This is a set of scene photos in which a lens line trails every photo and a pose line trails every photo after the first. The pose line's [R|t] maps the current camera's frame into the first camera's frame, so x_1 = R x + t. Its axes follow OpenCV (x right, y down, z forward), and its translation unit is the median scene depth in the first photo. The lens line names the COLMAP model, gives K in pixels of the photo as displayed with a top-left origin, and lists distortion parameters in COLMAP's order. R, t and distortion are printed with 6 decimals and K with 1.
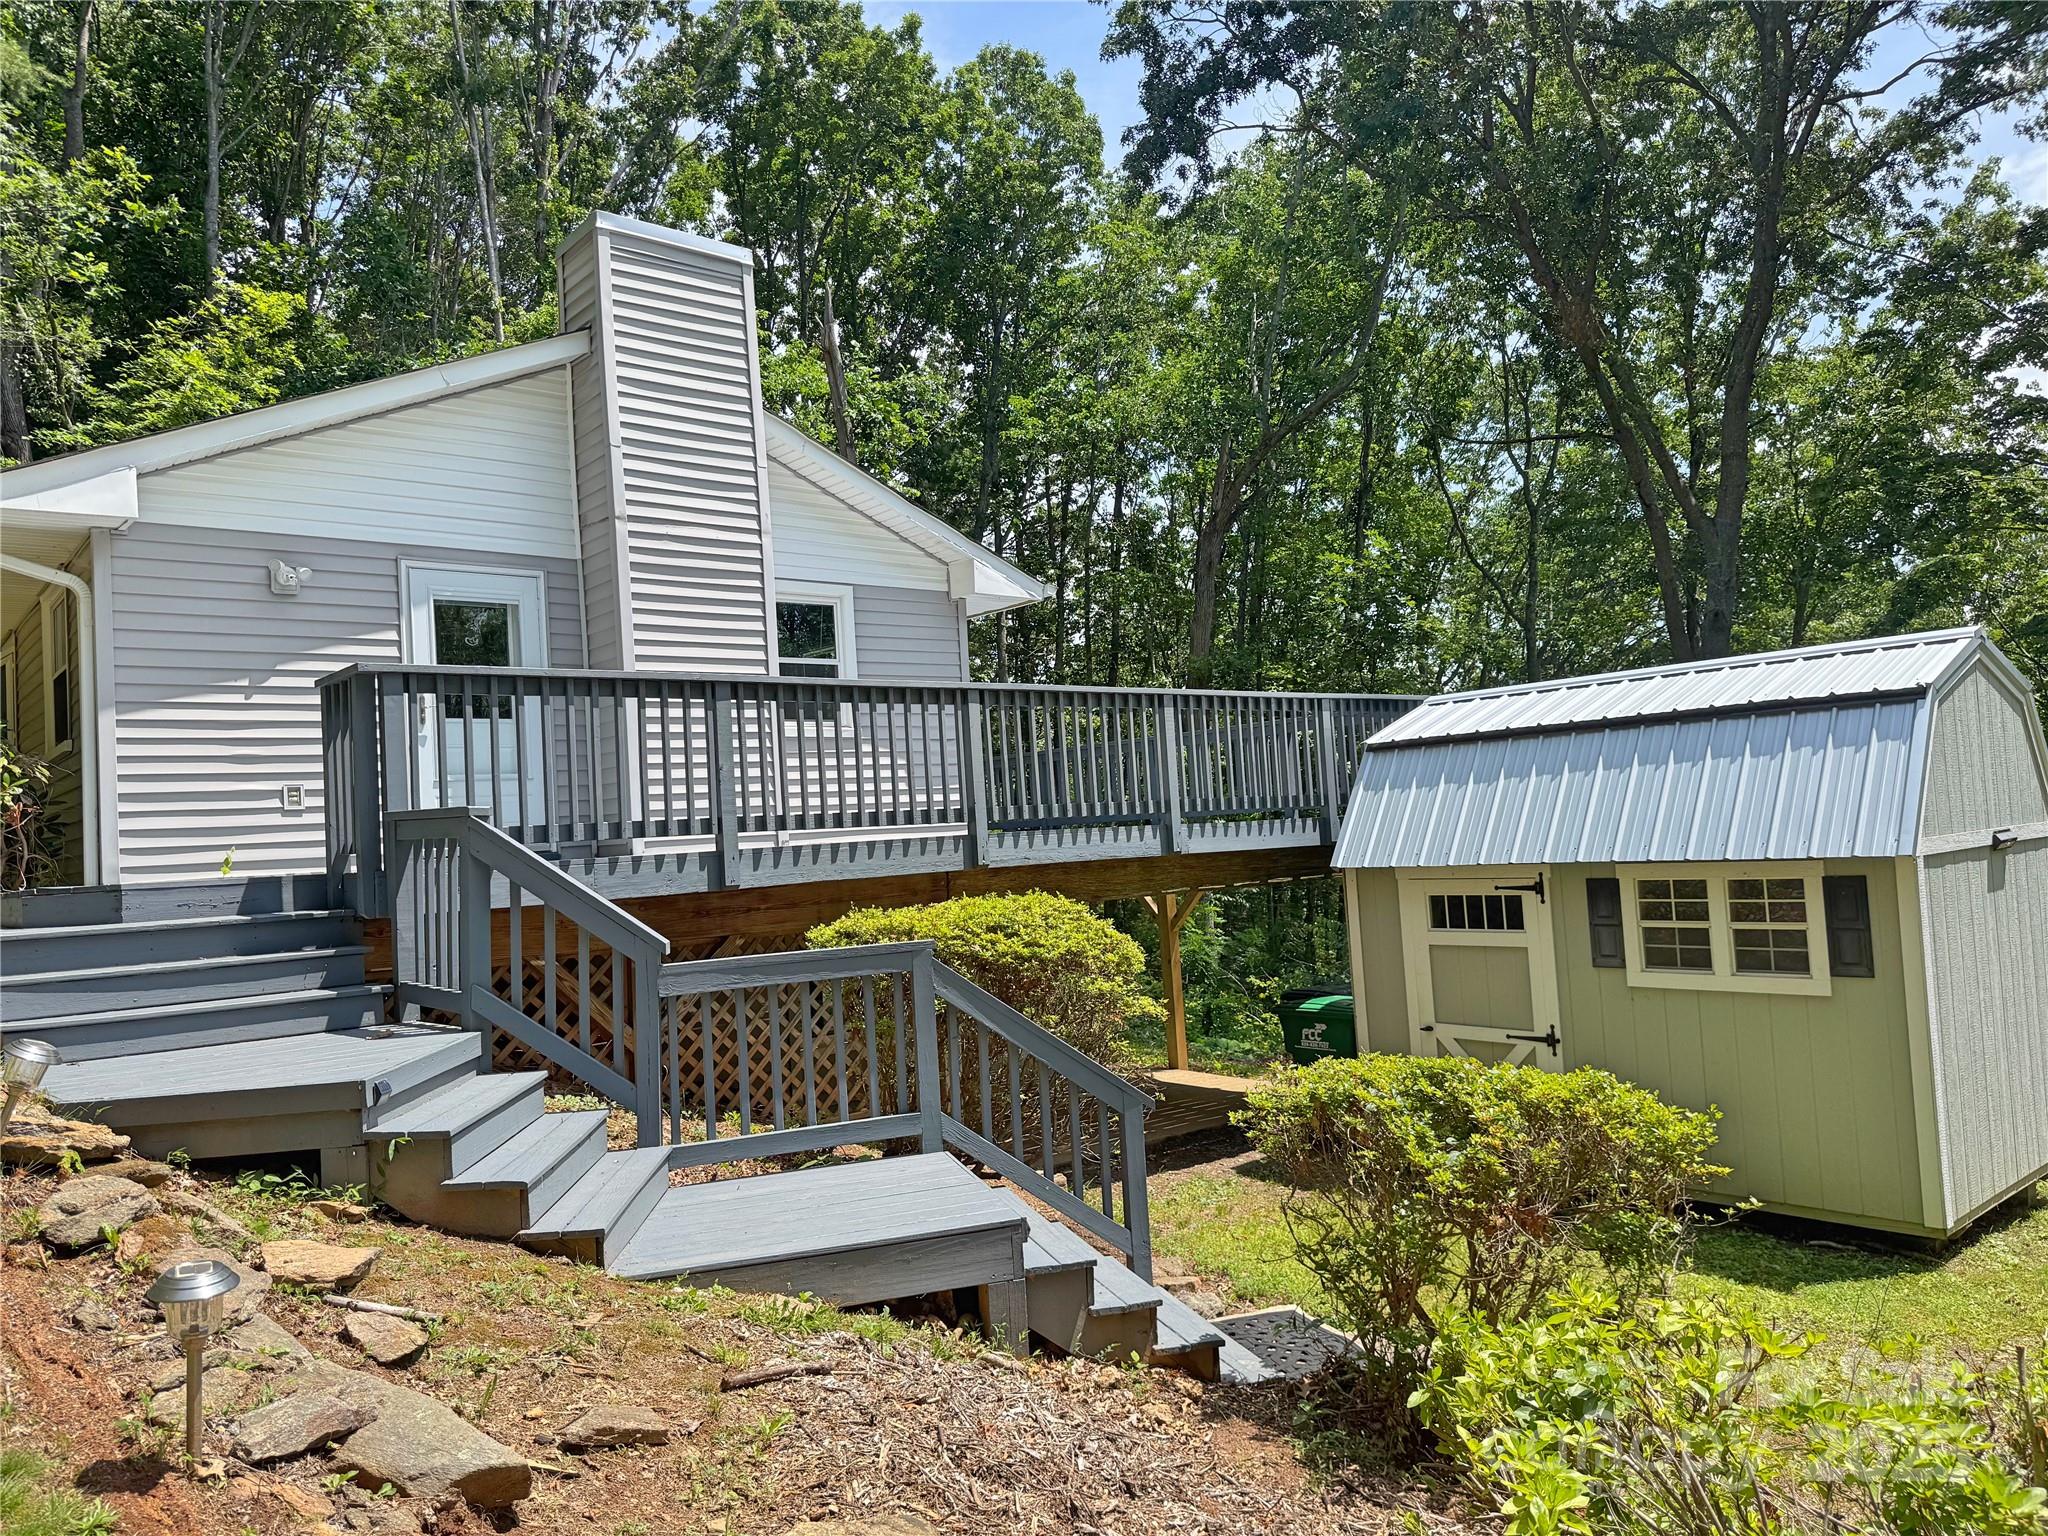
lens RADIAL K [[1428.7, 0, 1027.1], [0, 1428.7, 762.1], [0, 0, 1]] dist [0.090383, -0.112273]
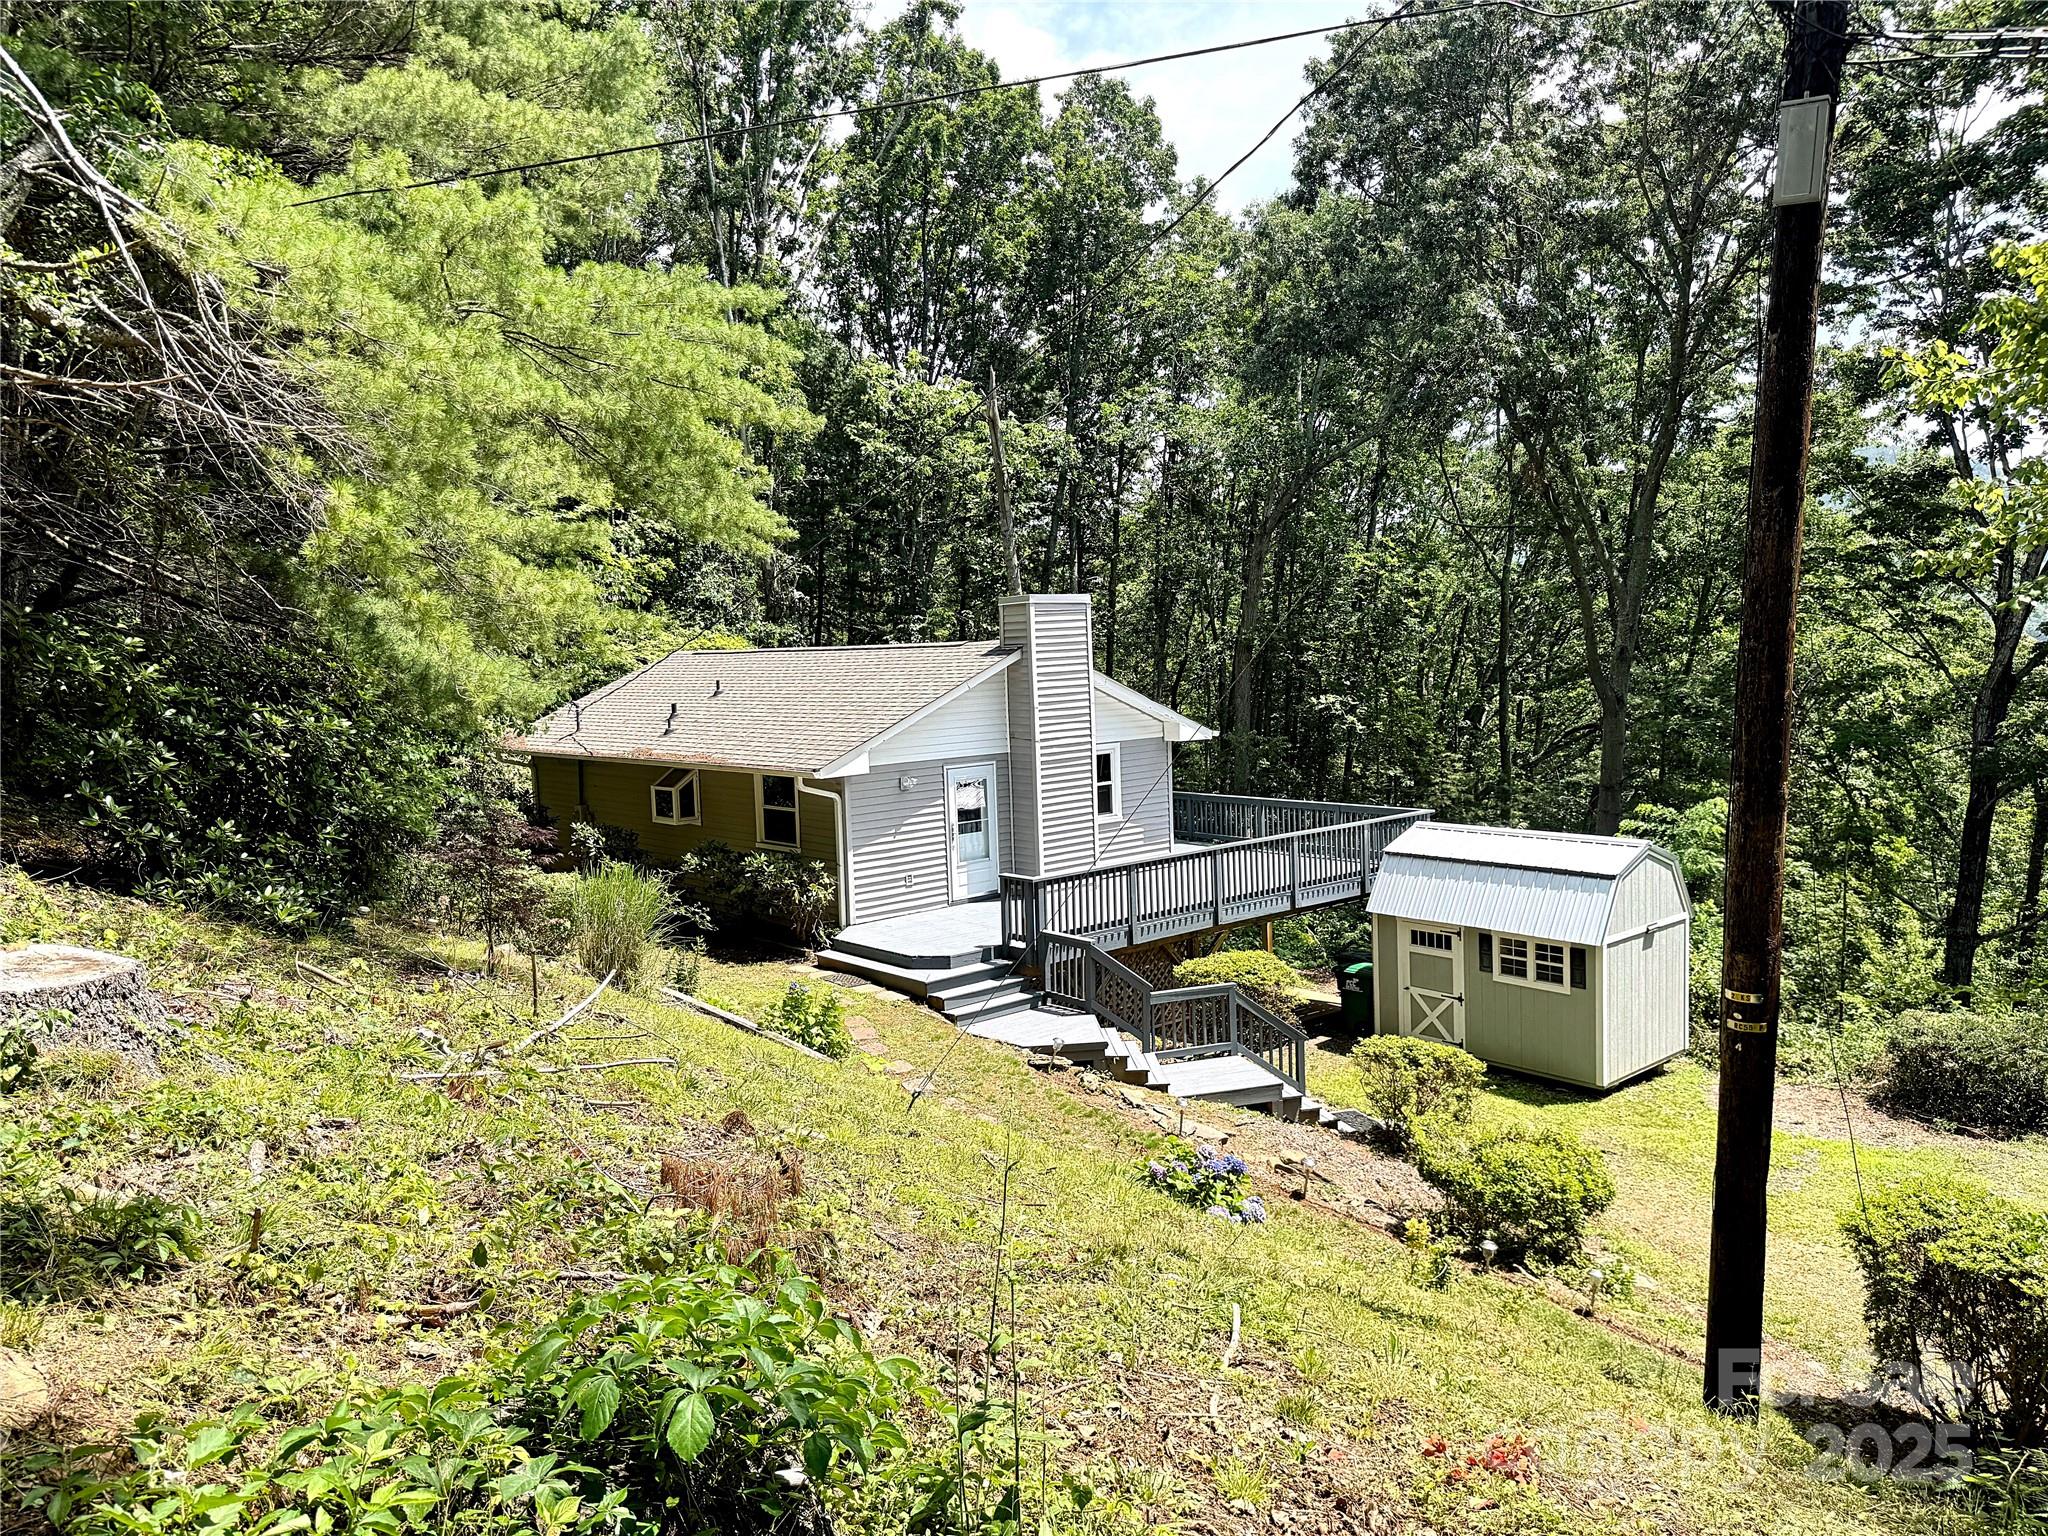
lens RADIAL K [[1422.4, 0, 1016.9], [0, 1422.4, 765.0], [0, 0, 1]] dist [0.104242, -0.109674]
pose [[0.999721, 0.023113, 0.004820, -0.396464], [-0.023556, 0.990268, 0.137163, -0.518698], [-0.001602, -0.137238, 0.990537, -1.329193]]
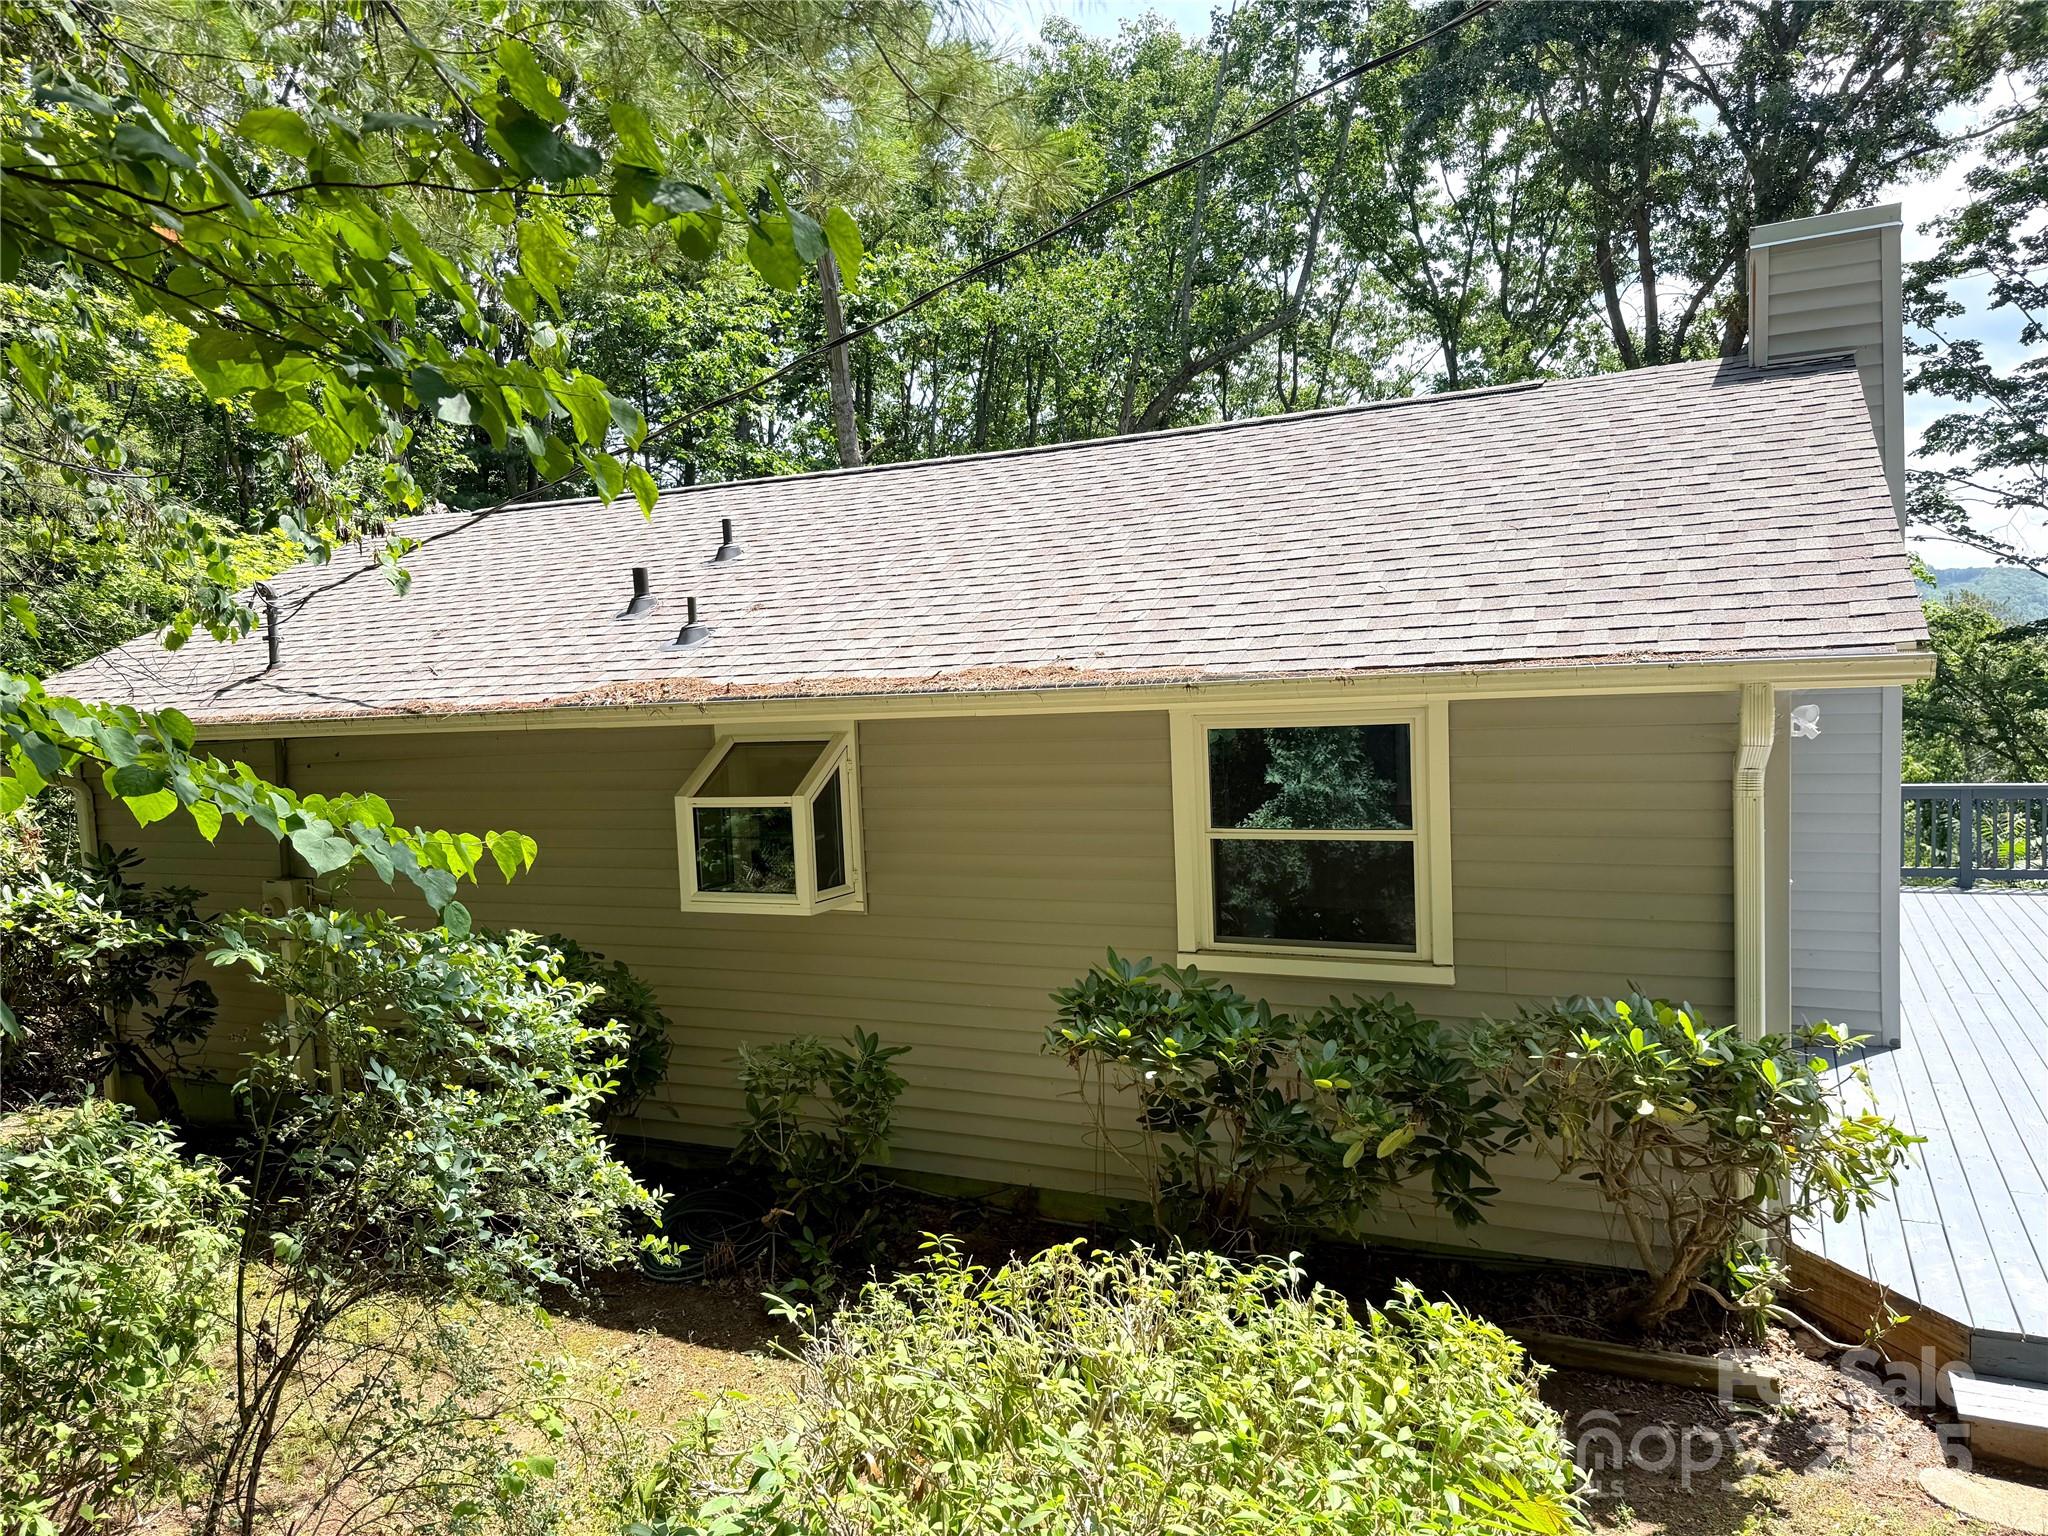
lens RADIAL K [[1422.4, 0, 1016.9], [0, 1422.4, 765.0], [0, 0, 1]] dist [0.104242, -0.109674]
pose [[0.925203, -0.019210, 0.378985, -1.241881], [-0.020618, 0.994698, 0.100754, -0.189005], [-0.378912, -0.101032, 0.919901, 0.562126]]
